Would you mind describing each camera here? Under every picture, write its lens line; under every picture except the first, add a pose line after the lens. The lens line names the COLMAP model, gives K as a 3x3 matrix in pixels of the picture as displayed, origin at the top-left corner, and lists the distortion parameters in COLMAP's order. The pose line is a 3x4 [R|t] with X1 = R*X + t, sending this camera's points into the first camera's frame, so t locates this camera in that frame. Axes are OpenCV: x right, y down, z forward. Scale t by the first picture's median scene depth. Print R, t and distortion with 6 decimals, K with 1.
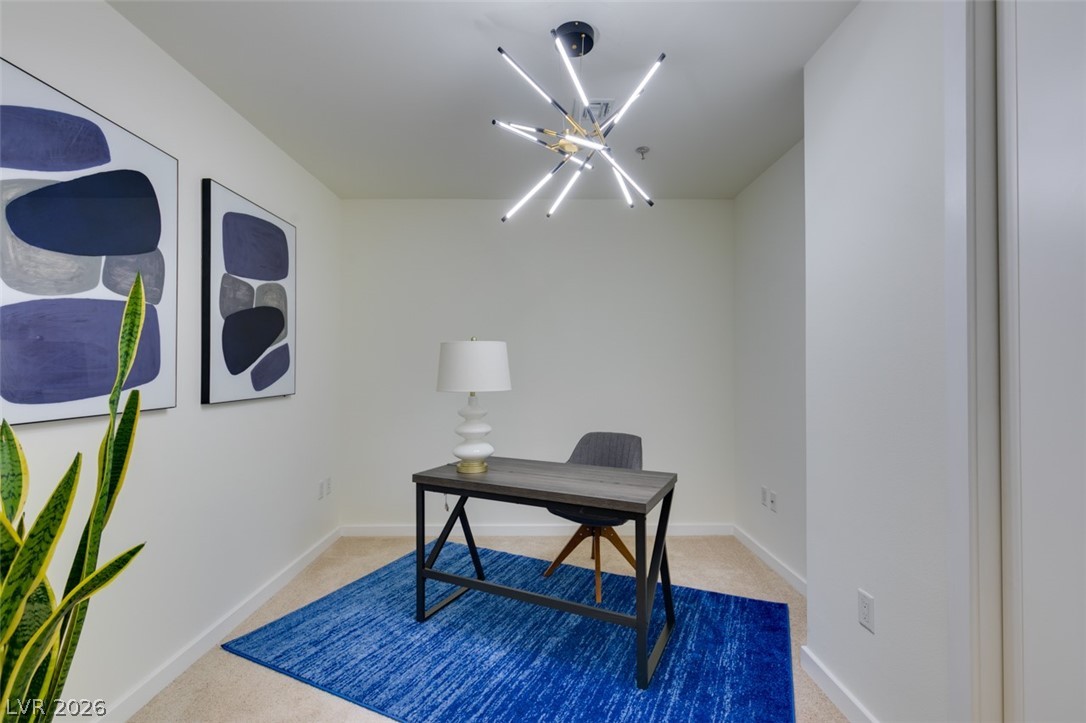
lens RADIAL K [[486.1, 0, 541.3], [0, 486.1, 362.1], [0, 0, 1]] dist [0.006558, -0.001516]
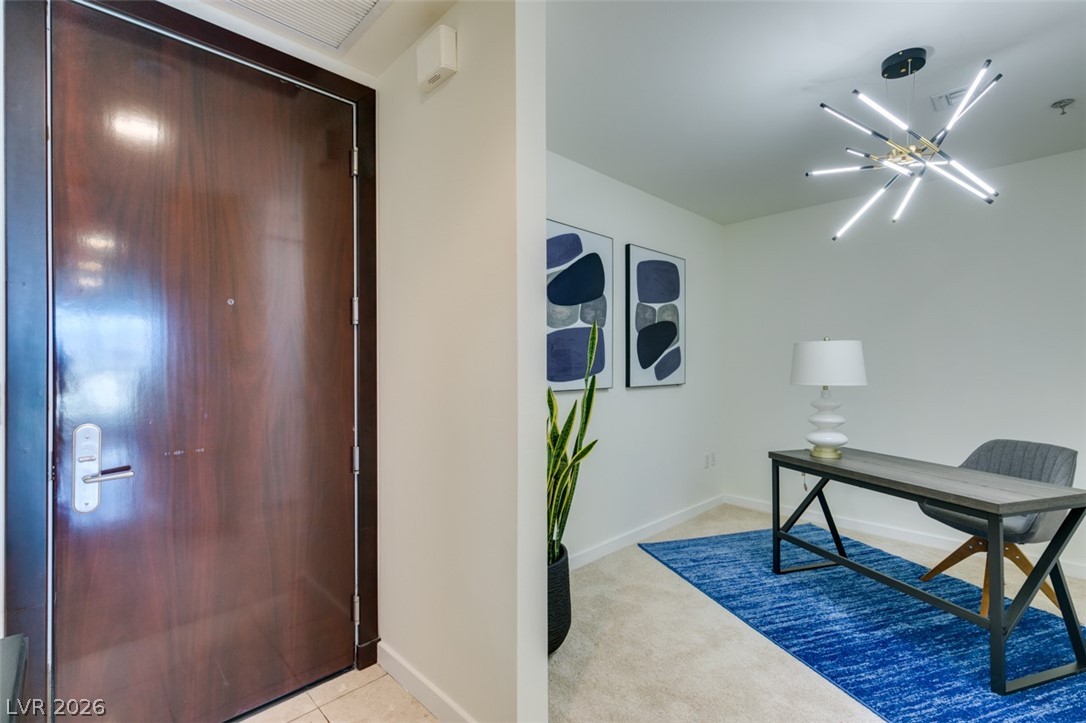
lens RADIAL K [[486.1, 0, 543.2], [0, 486.1, 363.3], [0, 0, 1]] dist [0.006558, -0.001516]
pose [[0.699407, -0.000046, -0.714723, 0.255621], [0.006948, 0.999953, 0.006736, -0.004072], [0.714689, -0.009677, 0.699375, -0.310553]]
